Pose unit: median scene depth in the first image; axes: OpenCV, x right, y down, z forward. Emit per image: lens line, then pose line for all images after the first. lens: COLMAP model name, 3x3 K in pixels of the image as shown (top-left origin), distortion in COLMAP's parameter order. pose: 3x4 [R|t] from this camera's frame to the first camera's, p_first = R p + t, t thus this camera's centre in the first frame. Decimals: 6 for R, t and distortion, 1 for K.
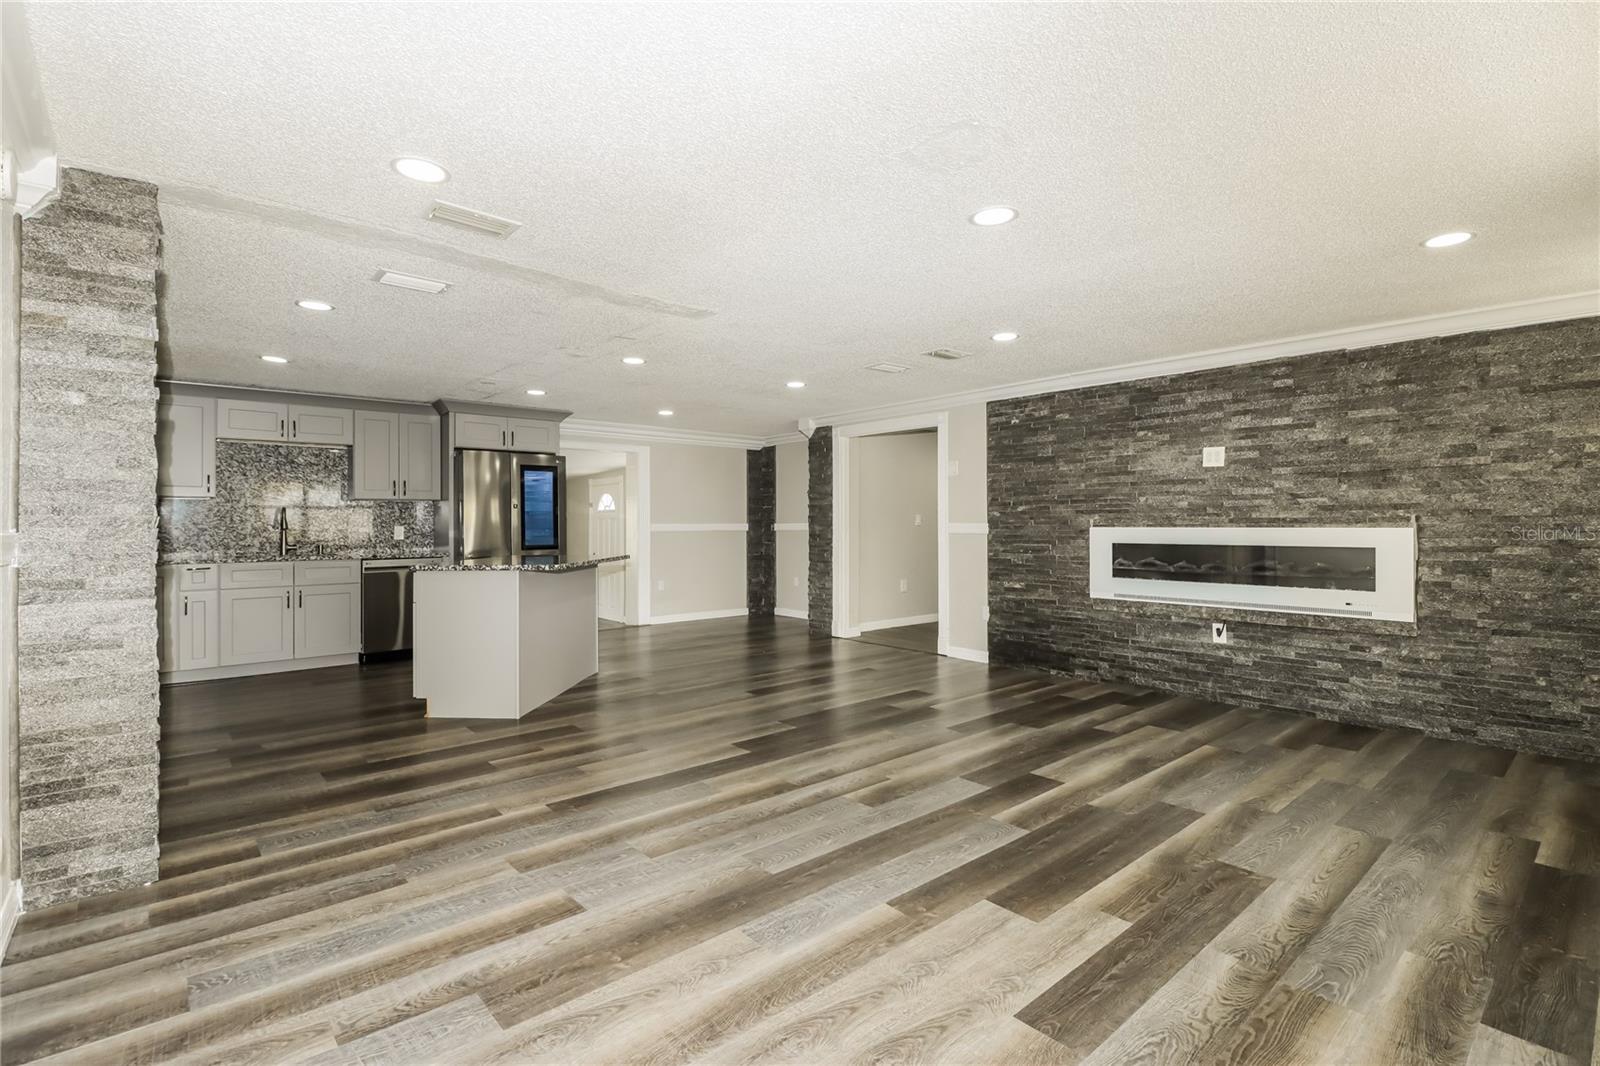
lens RADIAL K [[739.6, 0, 807.0], [0, 739.6, 527.6], [0, 0, 1]] dist [0.015099, -0.004324]
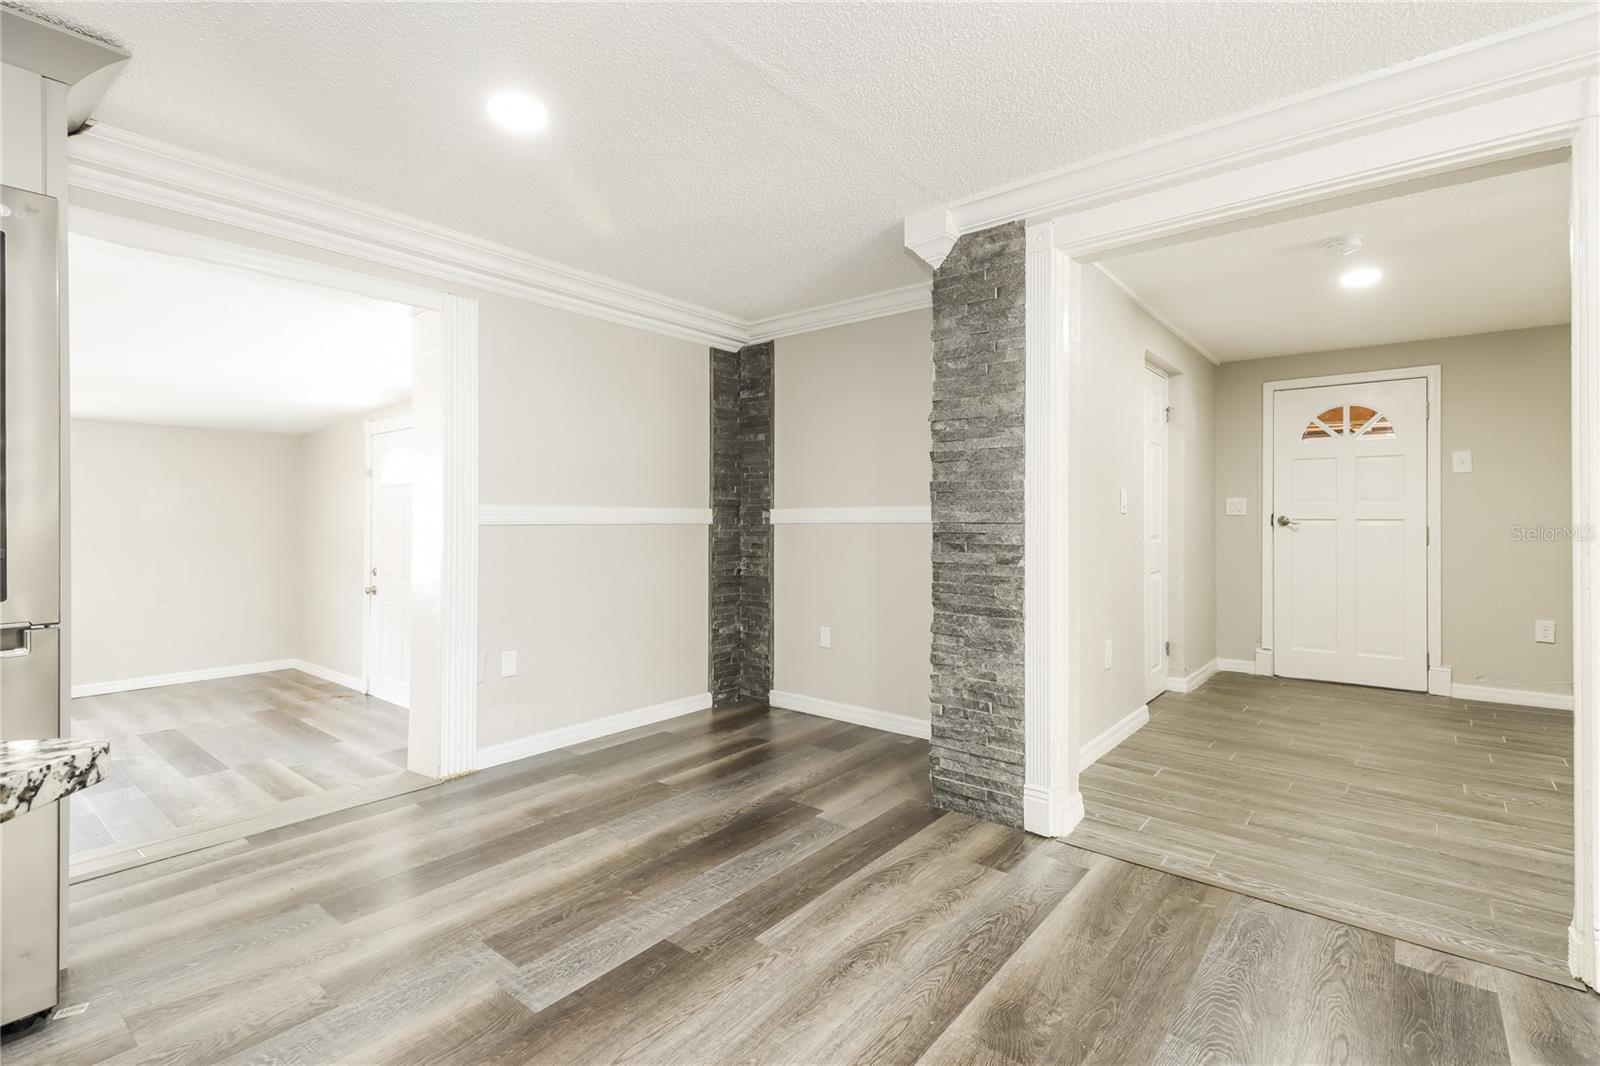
lens RADIAL K [[739.6, 0, 808.2], [0, 739.6, 515.0], [0, 0, 1]] dist [0.015099, -0.004324]
pose [[0.986046, 0.004296, 0.166417, -0.151086], [-0.002432, 0.999932, -0.011403, 0.005569], [-0.166454, 0.010840, 0.985990, 0.830115]]
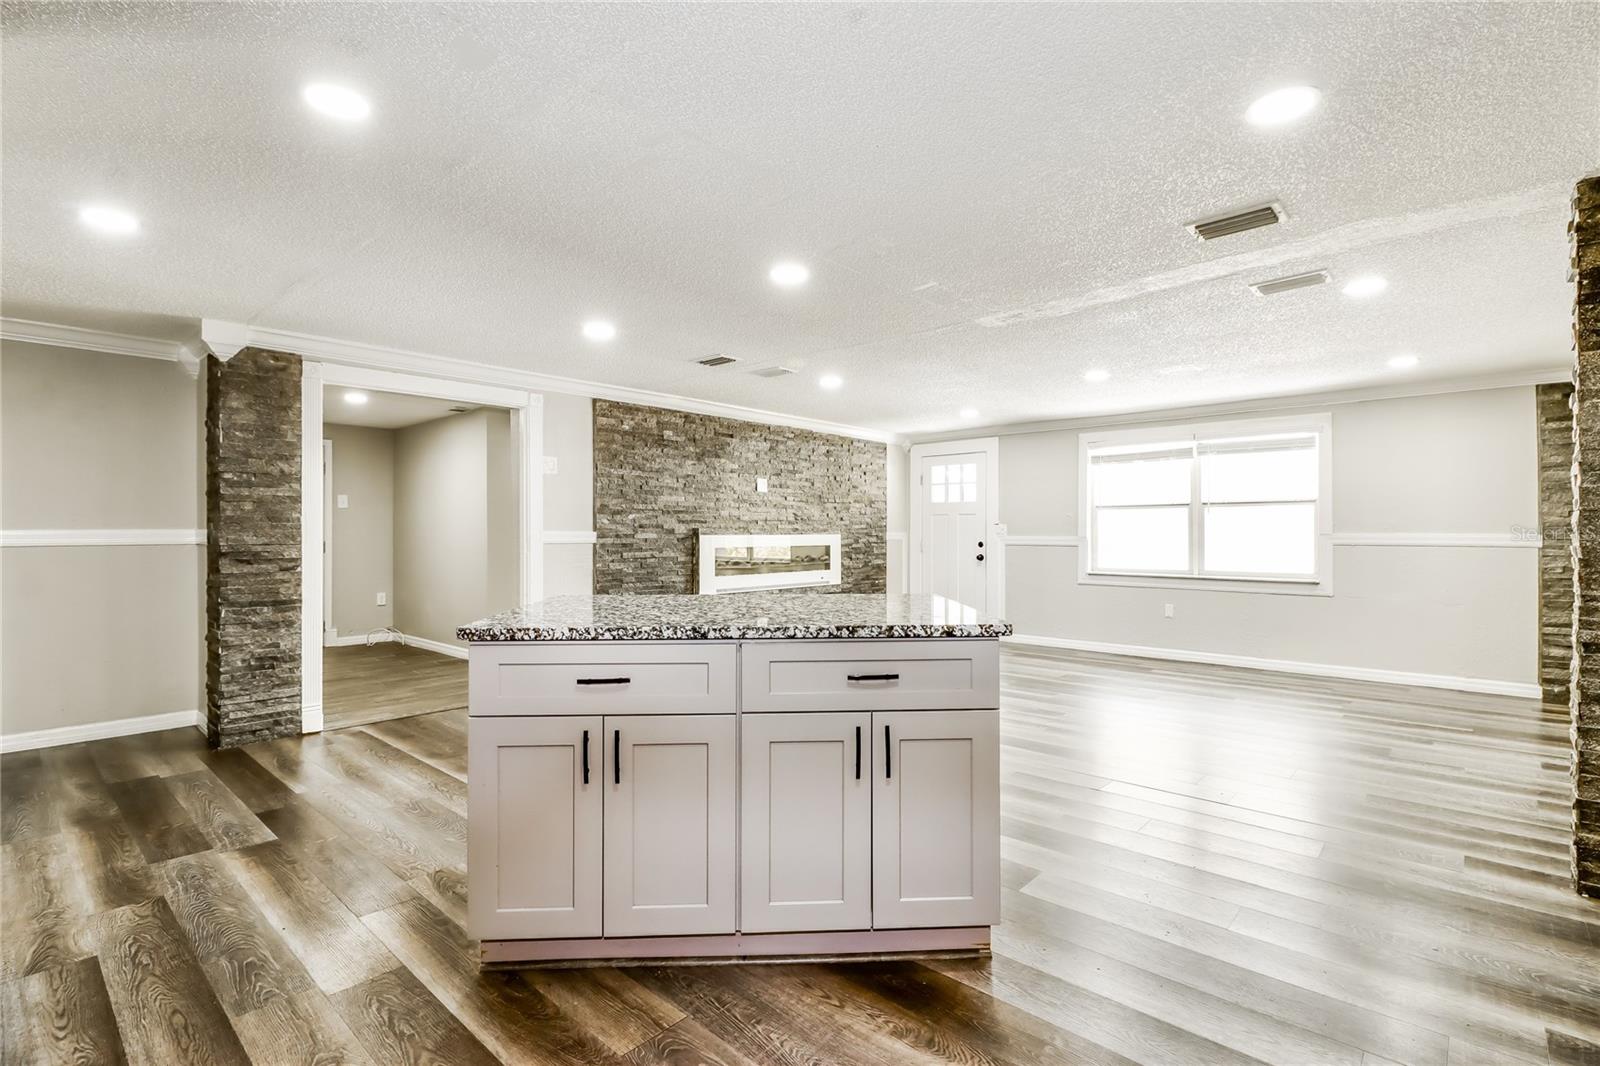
lens RADIAL K [[739.6, 0, 810.5], [0, 739.6, 528.9], [0, 0, 1]] dist [0.015099, -0.004324]
pose [[-0.111765, 0.004754, 0.993723, -0.692321], [0.004560, 0.999980, -0.004271, -0.003974], [-0.993724, 0.004054, -0.111784, 0.839522]]
